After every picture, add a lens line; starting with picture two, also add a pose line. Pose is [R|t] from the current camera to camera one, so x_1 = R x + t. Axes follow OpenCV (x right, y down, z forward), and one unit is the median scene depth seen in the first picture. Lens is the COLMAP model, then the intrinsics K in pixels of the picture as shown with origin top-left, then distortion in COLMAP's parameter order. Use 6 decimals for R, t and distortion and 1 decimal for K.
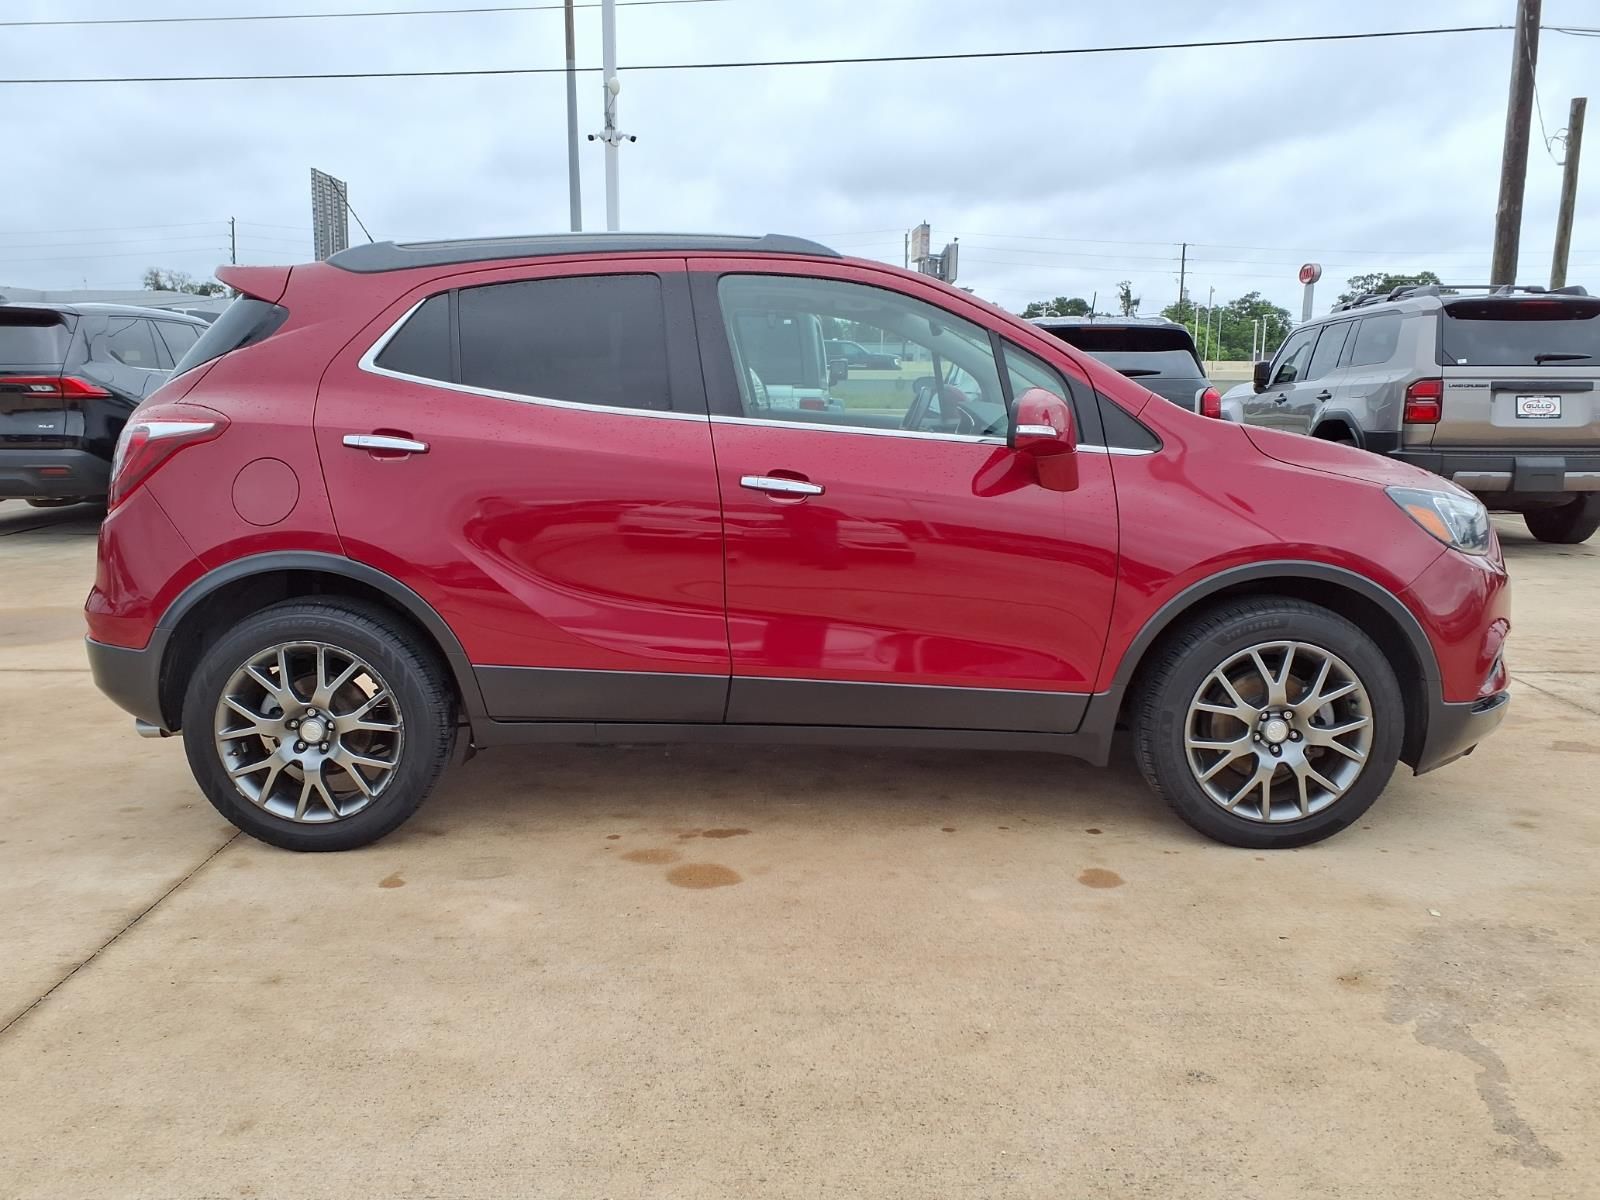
lens RADIAL K [[1270.2, 0, 781.7], [0, 1270.2, 607.1], [0, 0, 1]] dist [0.009312, -0.000999]
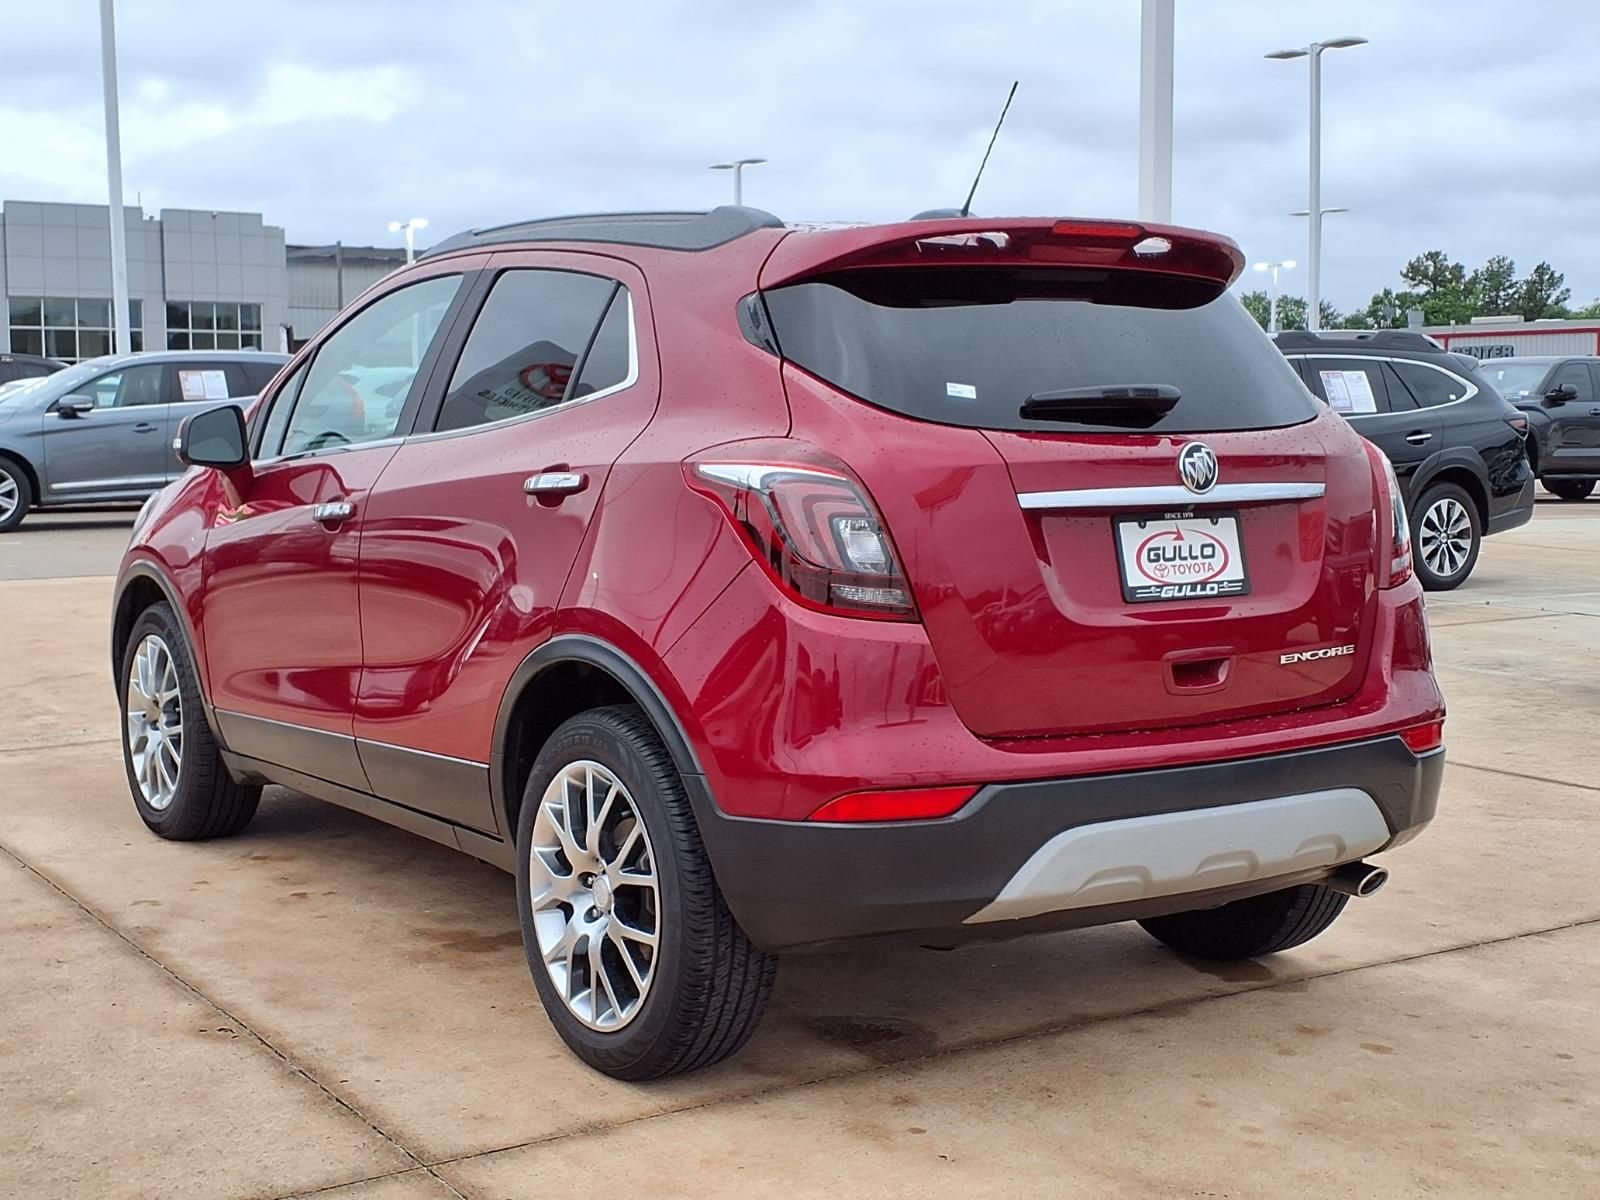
lens RADIAL K [[2010.1, 0, 789.1], [0, 2010.1, 604.9], [0, 0, 1]] dist [0.277534, -0.843152]
pose [[-0.548578, -0.078131, 0.832441, -1.377473], [0.144879, 0.971680, 0.186675, -0.345893], [-0.823451, 0.223009, -0.521723, 1.996669]]
